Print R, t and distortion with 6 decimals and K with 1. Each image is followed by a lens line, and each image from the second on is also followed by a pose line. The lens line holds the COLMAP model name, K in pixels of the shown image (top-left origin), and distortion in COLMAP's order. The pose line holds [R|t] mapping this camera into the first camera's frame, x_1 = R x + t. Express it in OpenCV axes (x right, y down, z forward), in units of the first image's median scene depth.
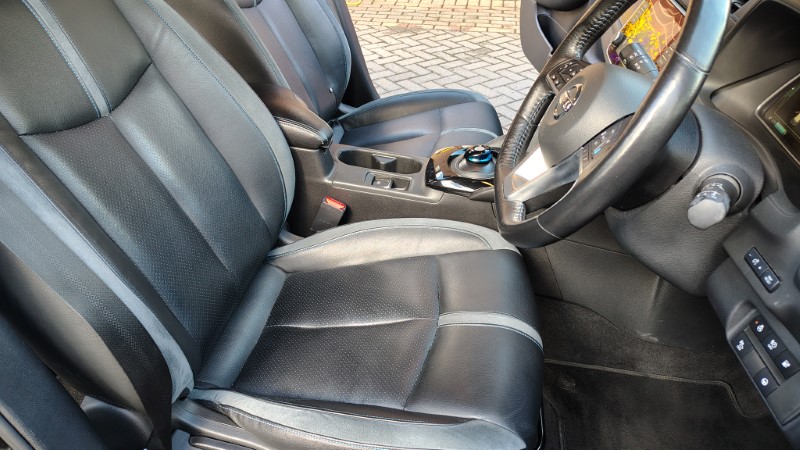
lens RADIAL K [[539.3, 0, 400.0], [0, 539.3, 225.0], [0, 0, 1]] dist [0.060255, -0.081510]
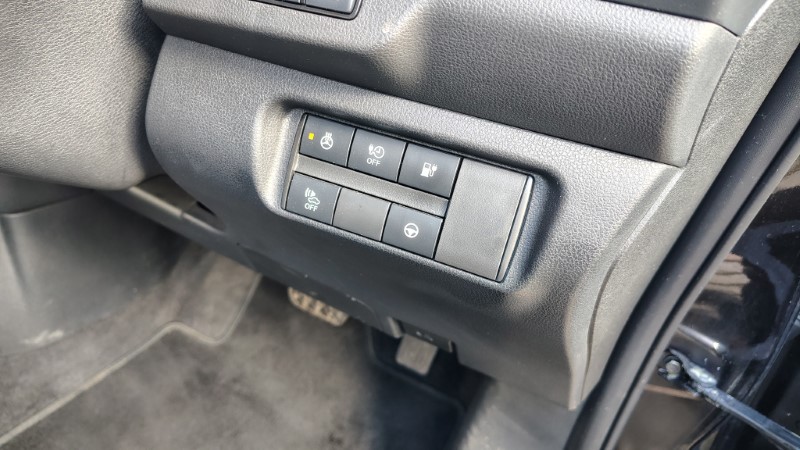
lens RADIAL K [[588.1, 0, 400.0], [0, 588.1, 225.0], [0, 0, 1]] dist [-0.001152, -0.000530]
pose [[0.343617, -0.454471, 0.821817, 0.125753], [0.401854, 0.862093, 0.308721, 0.060296], [-0.848788, 0.224168, 0.478861, 0.356278]]
